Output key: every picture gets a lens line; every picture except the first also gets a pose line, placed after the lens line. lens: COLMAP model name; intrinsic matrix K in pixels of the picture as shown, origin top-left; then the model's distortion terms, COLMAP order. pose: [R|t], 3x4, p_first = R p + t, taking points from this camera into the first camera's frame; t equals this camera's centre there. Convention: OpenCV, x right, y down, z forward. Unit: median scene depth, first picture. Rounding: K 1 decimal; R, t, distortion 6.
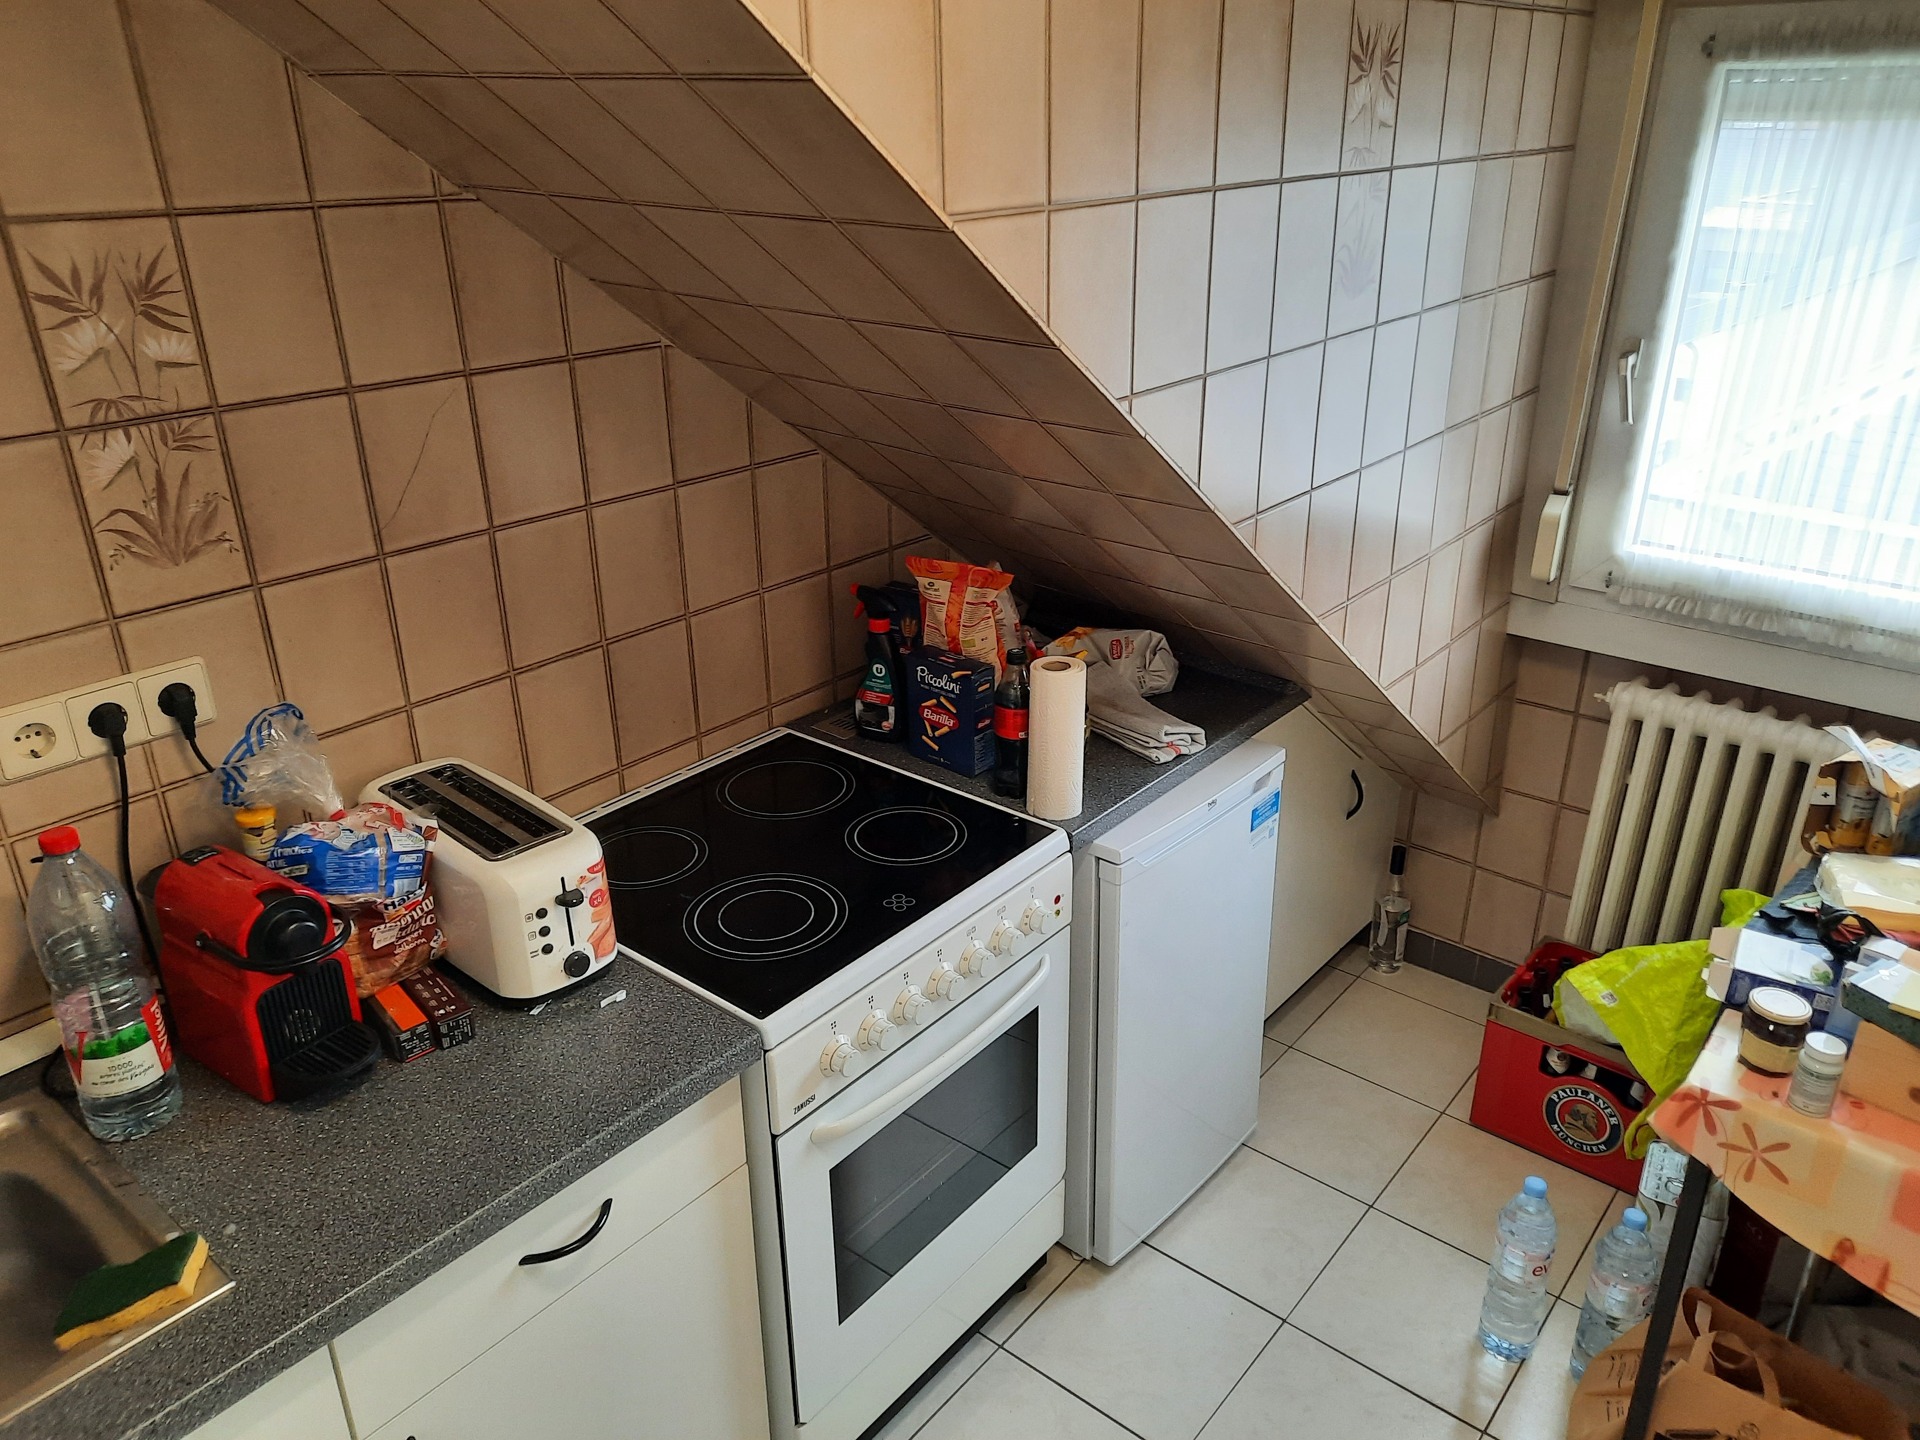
lens RADIAL K [[1393.2, 0, 1012.5], [0, 1393.2, 724.3], [0, 0, 1]] dist [0.047438, -0.050029]
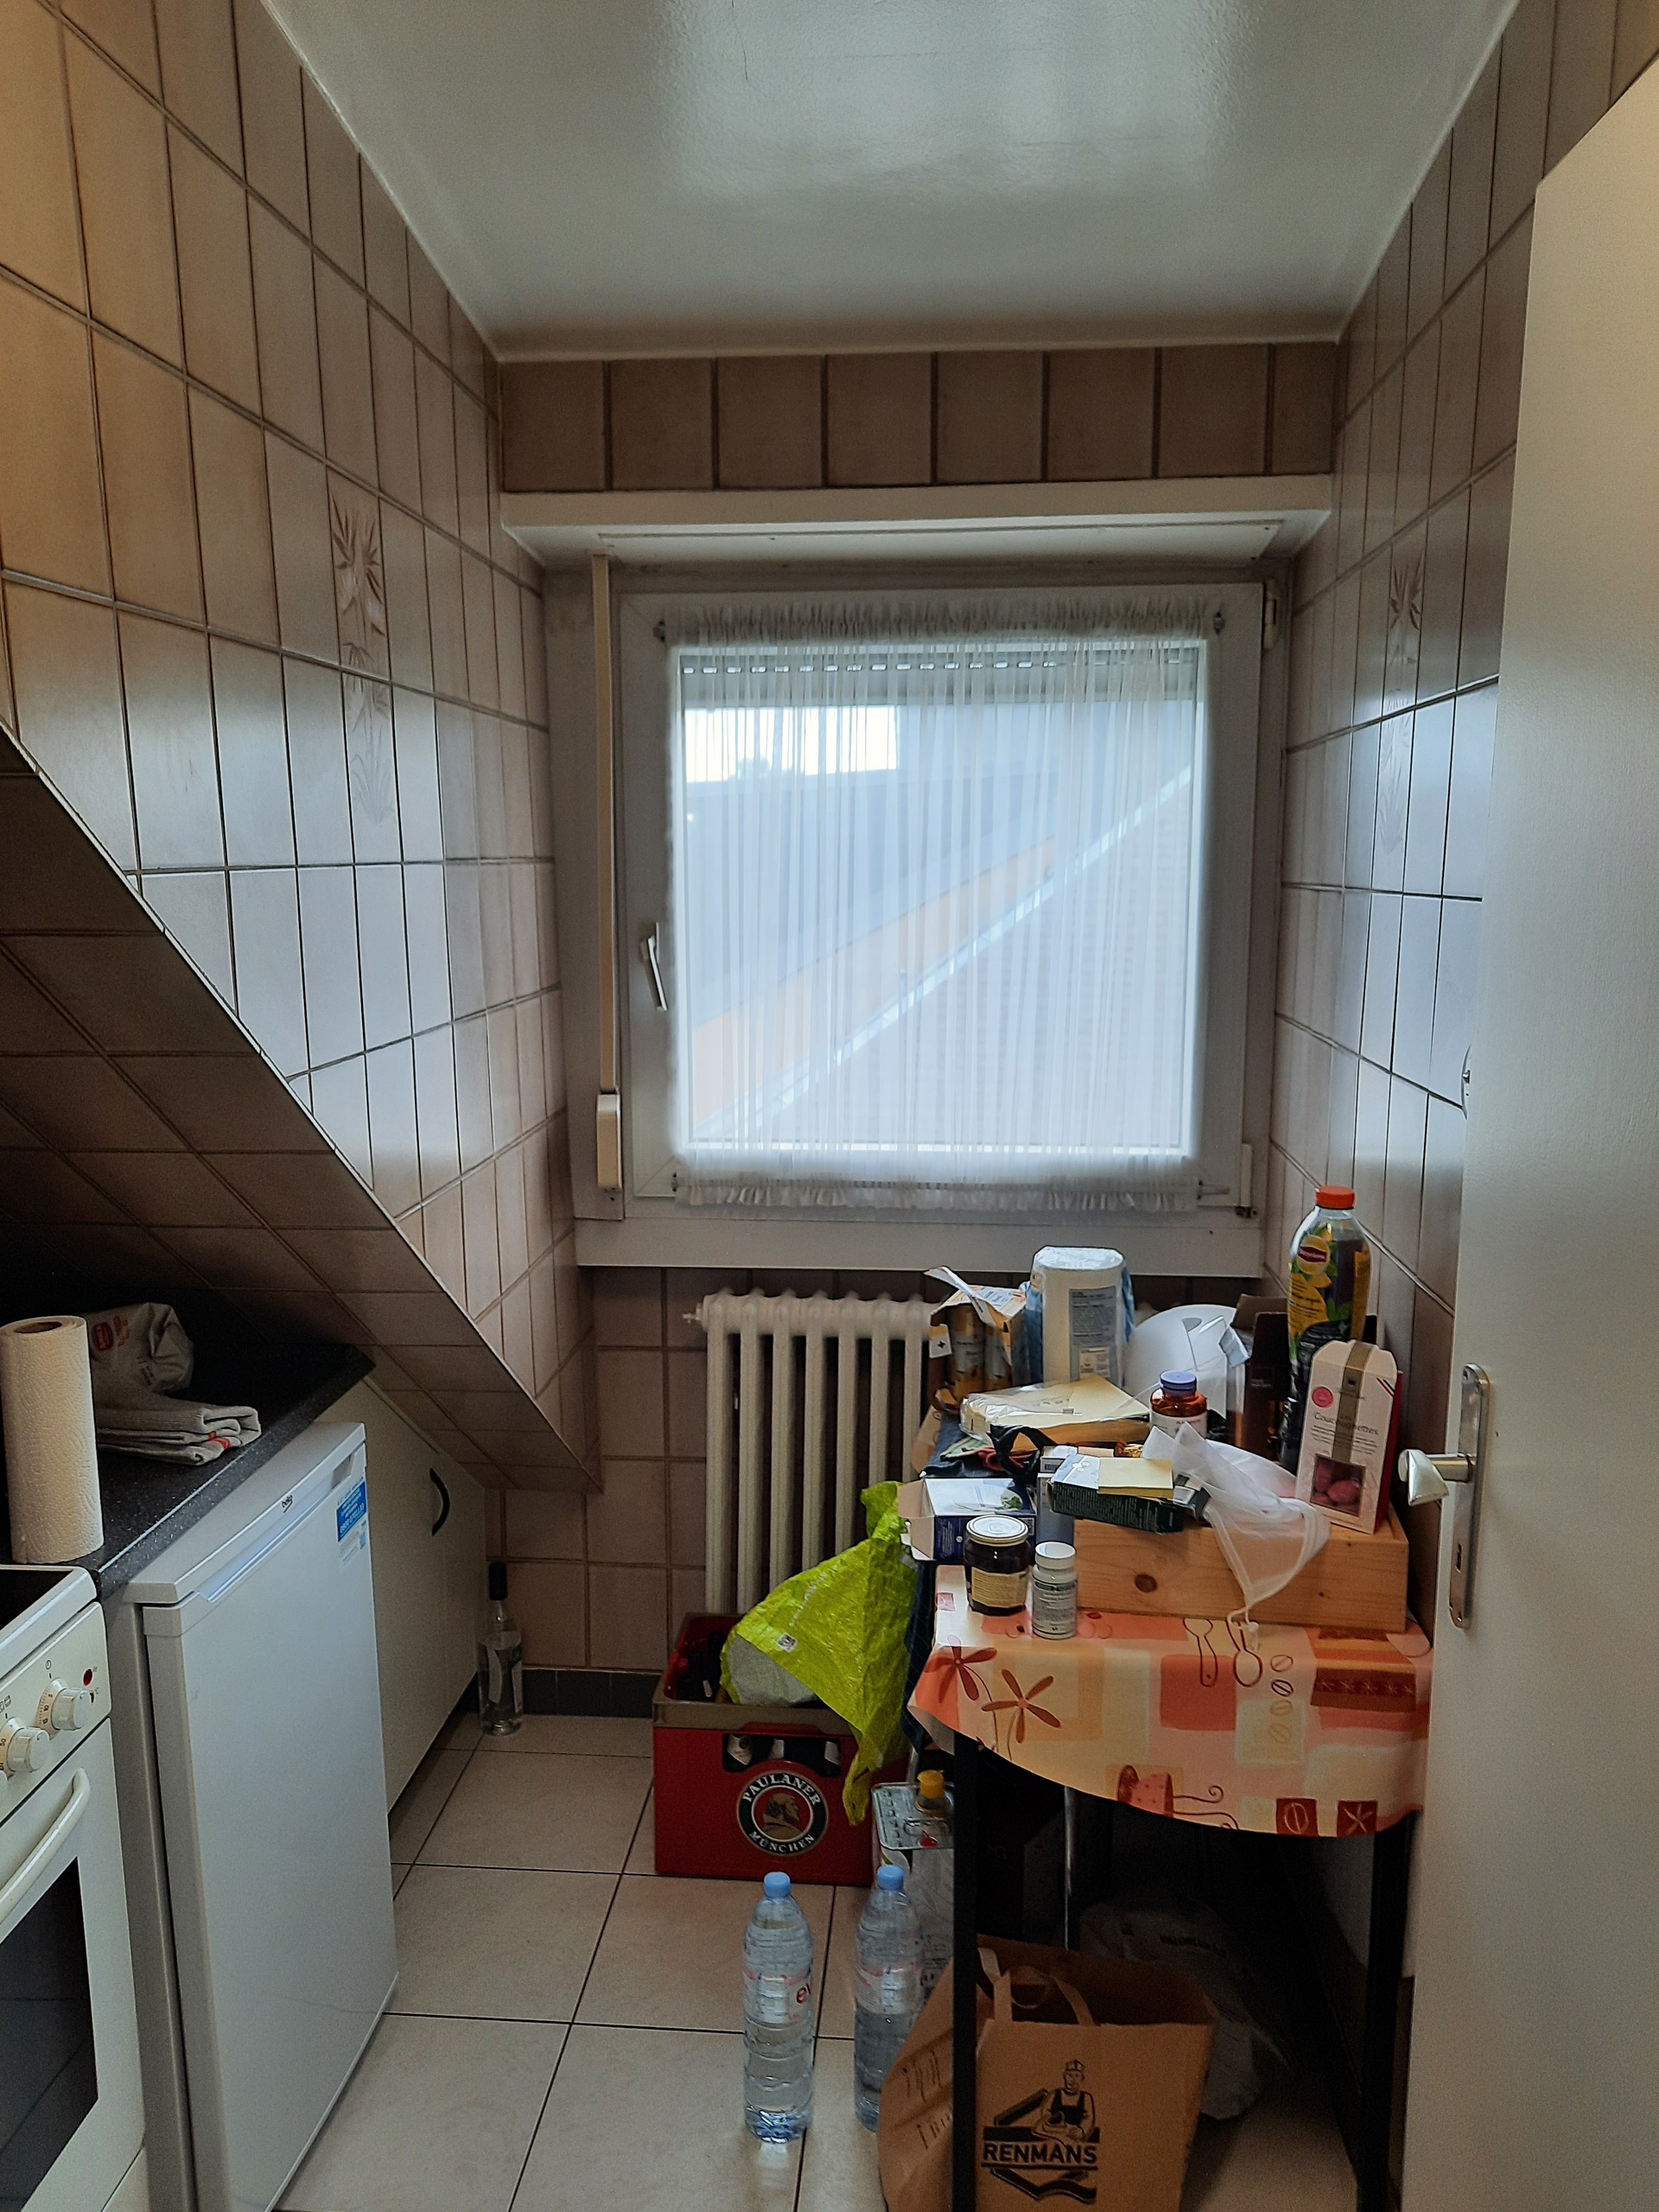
lens RADIAL K [[1605.1, 0, 836.6], [0, 1605.1, 1133.8], [0, 0, 1]] dist [0.047438, -0.050029]
pose [[0.833306, -0.104390, 0.542867, -0.052186], [0.233896, 0.956359, -0.175131, 0.080420], [-0.500893, 0.272912, 0.821356, 0.095809]]
